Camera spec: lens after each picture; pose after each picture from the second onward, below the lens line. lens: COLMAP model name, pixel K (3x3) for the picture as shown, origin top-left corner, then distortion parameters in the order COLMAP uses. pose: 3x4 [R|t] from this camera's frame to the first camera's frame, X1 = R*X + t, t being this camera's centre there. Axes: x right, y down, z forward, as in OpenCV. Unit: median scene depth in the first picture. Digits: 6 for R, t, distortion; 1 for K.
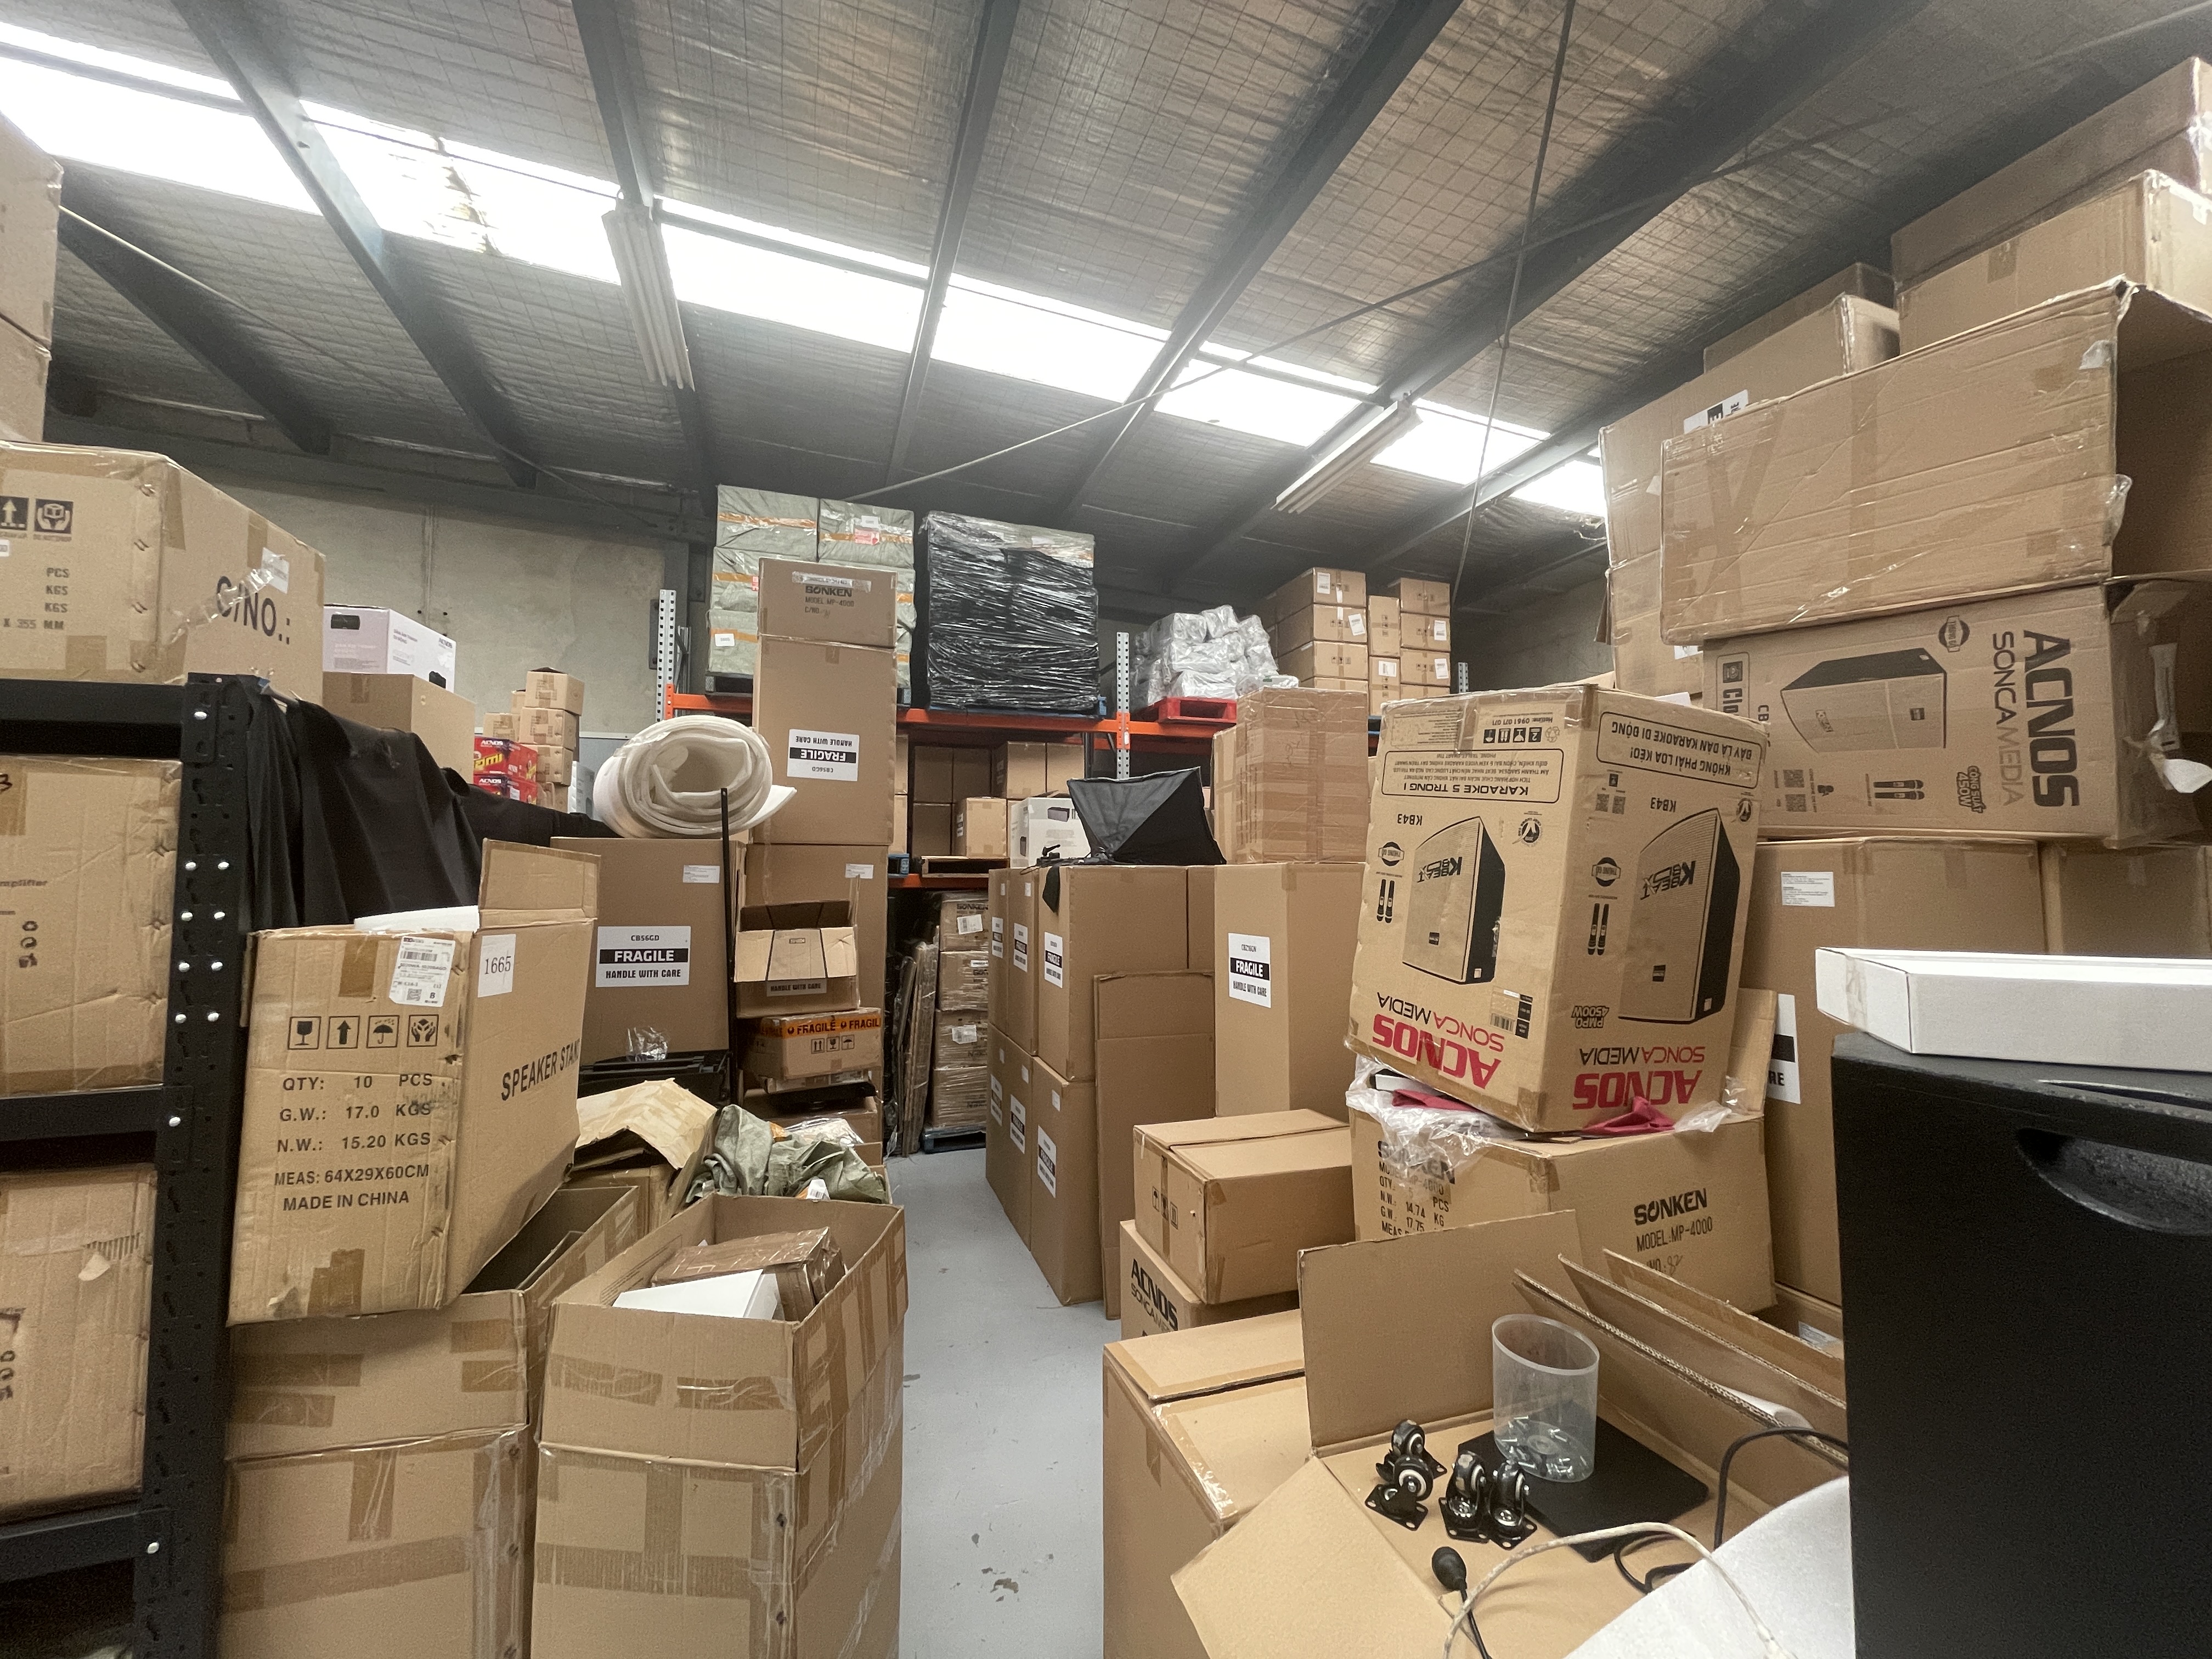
lens RADIAL K [[892.2, 0, 1108.9], [0, 892.2, 826.2], [0, 0, 1]] dist [-0.001164, 0.000217]
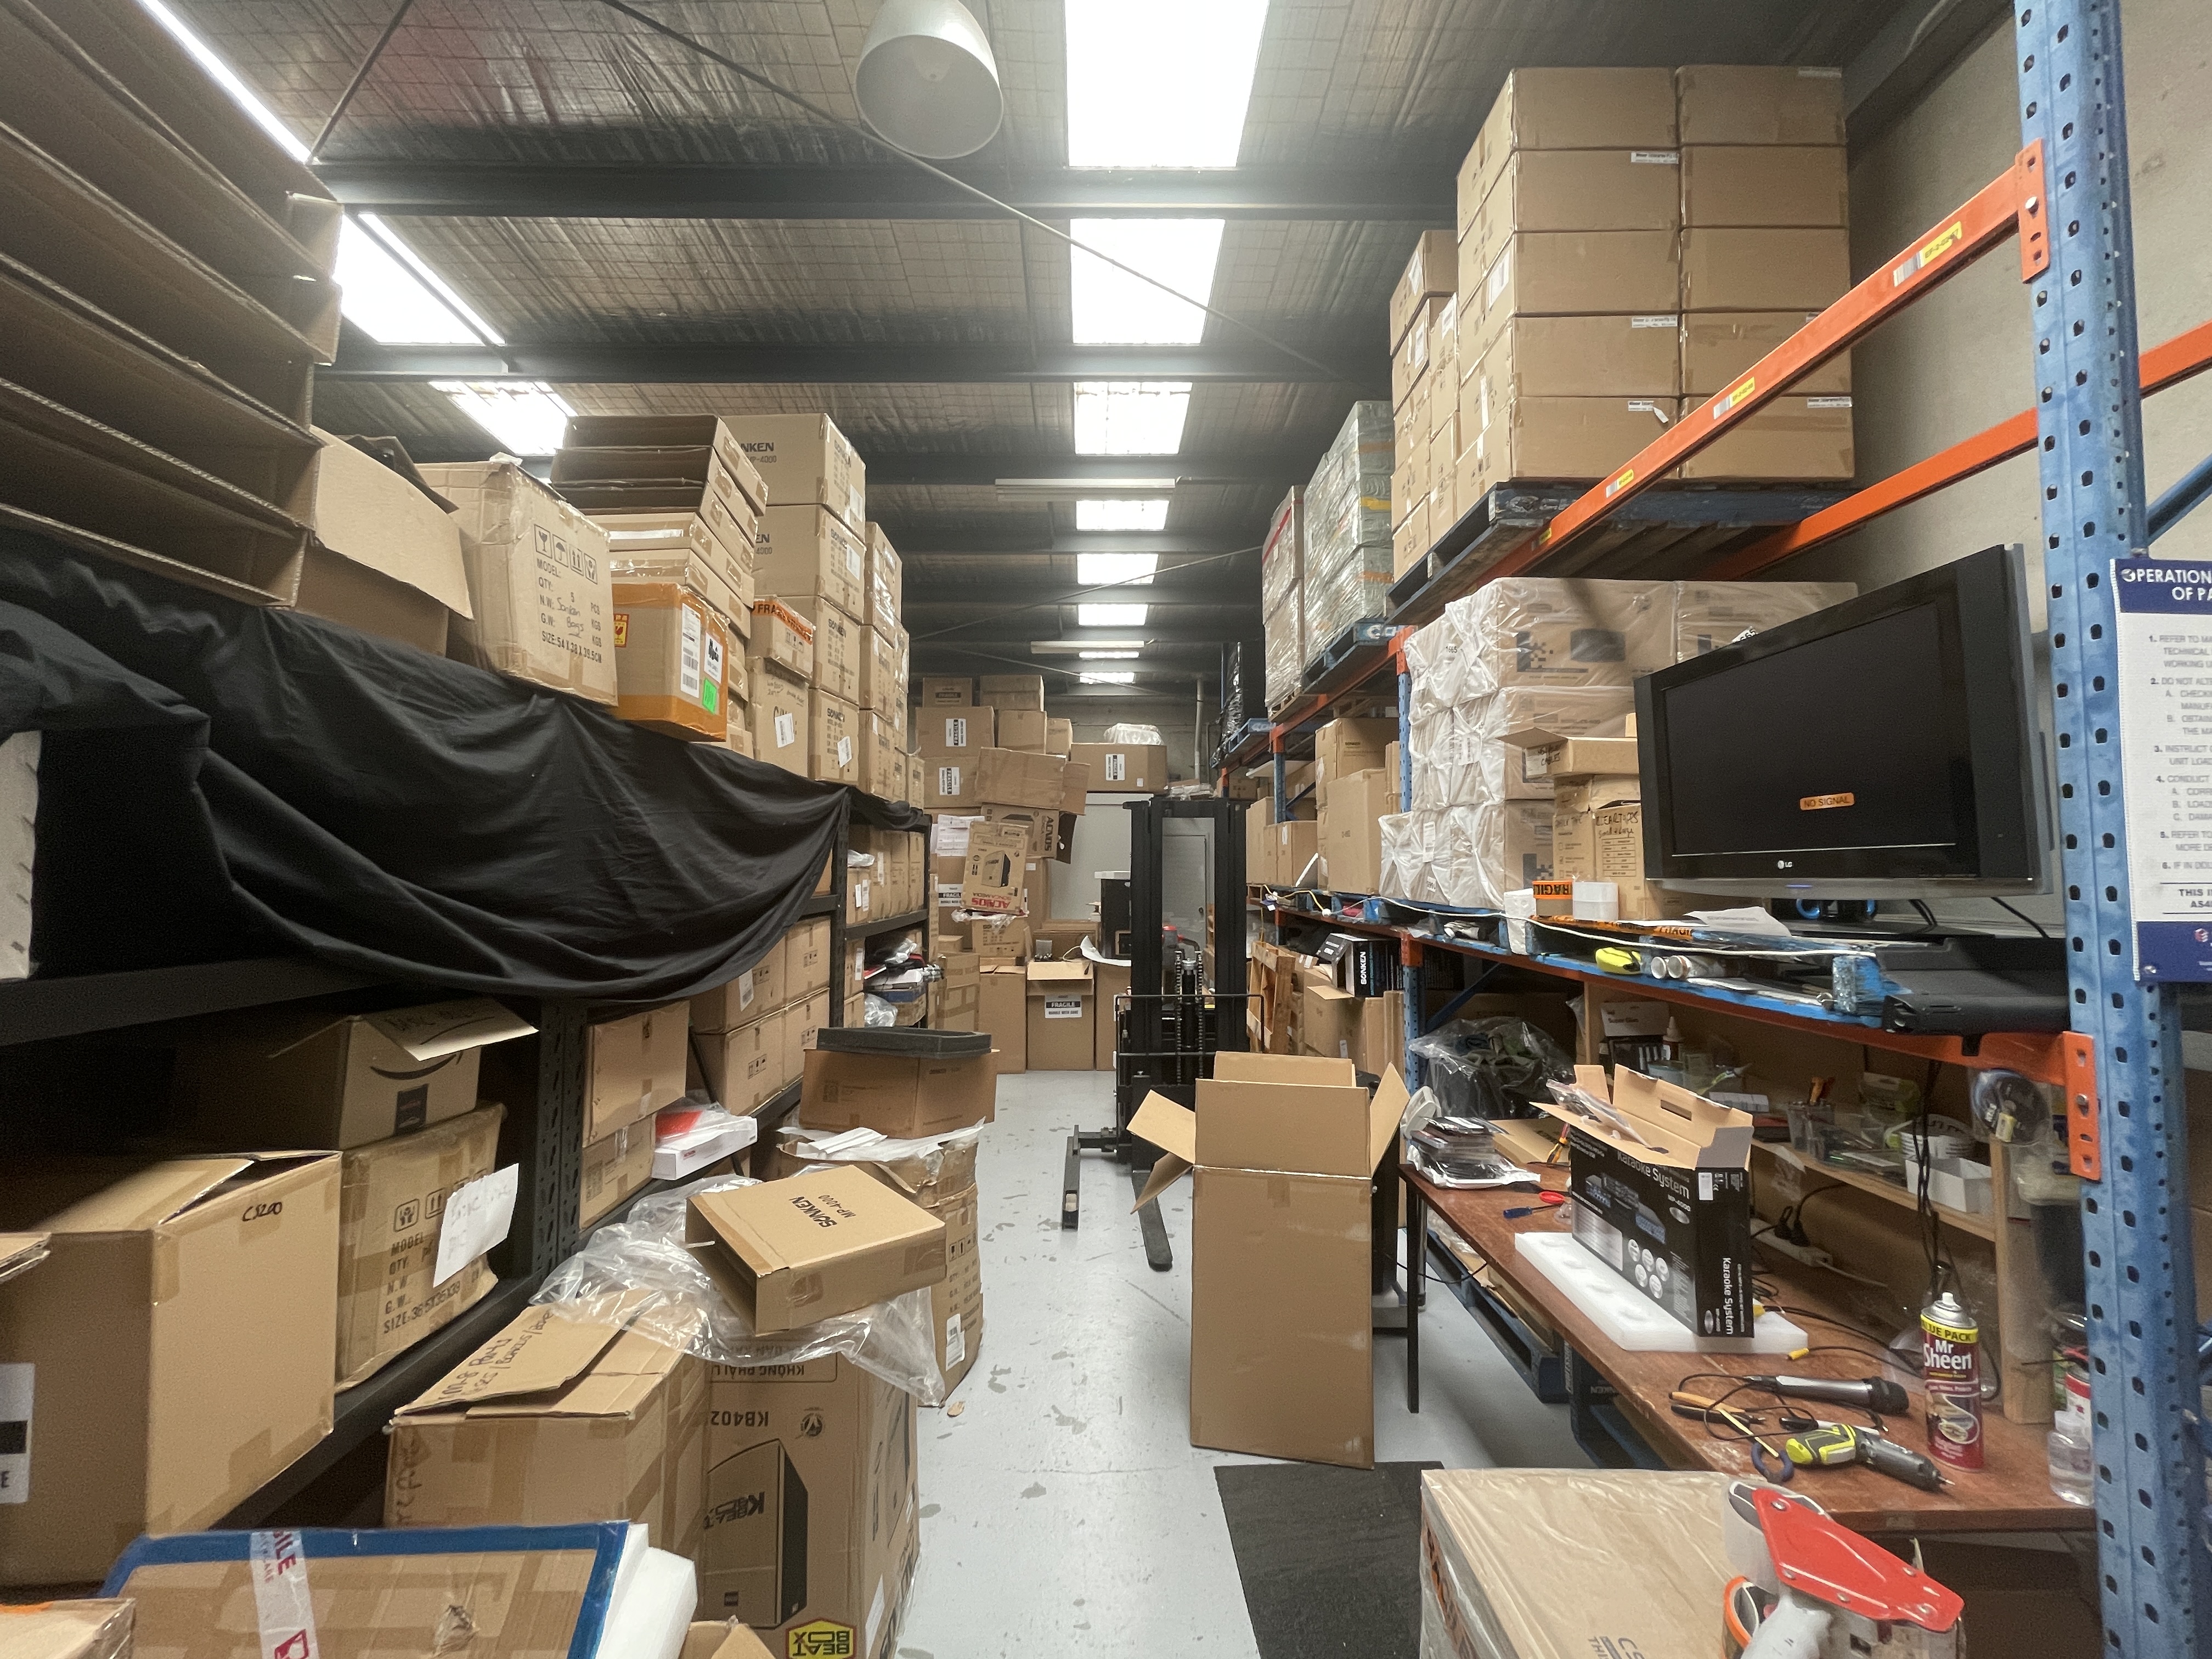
lens RADIAL K [[892.2, 0, 1102.8], [0, 892.2, 828.8], [0, 0, 1]] dist [-0.001164, 0.000217]
pose [[0.308001, 0.047902, 0.950179, -2.317071], [-0.047143, 0.998273, -0.035045, 0.008873], [-0.950217, -0.034001, 0.309728, -0.548630]]
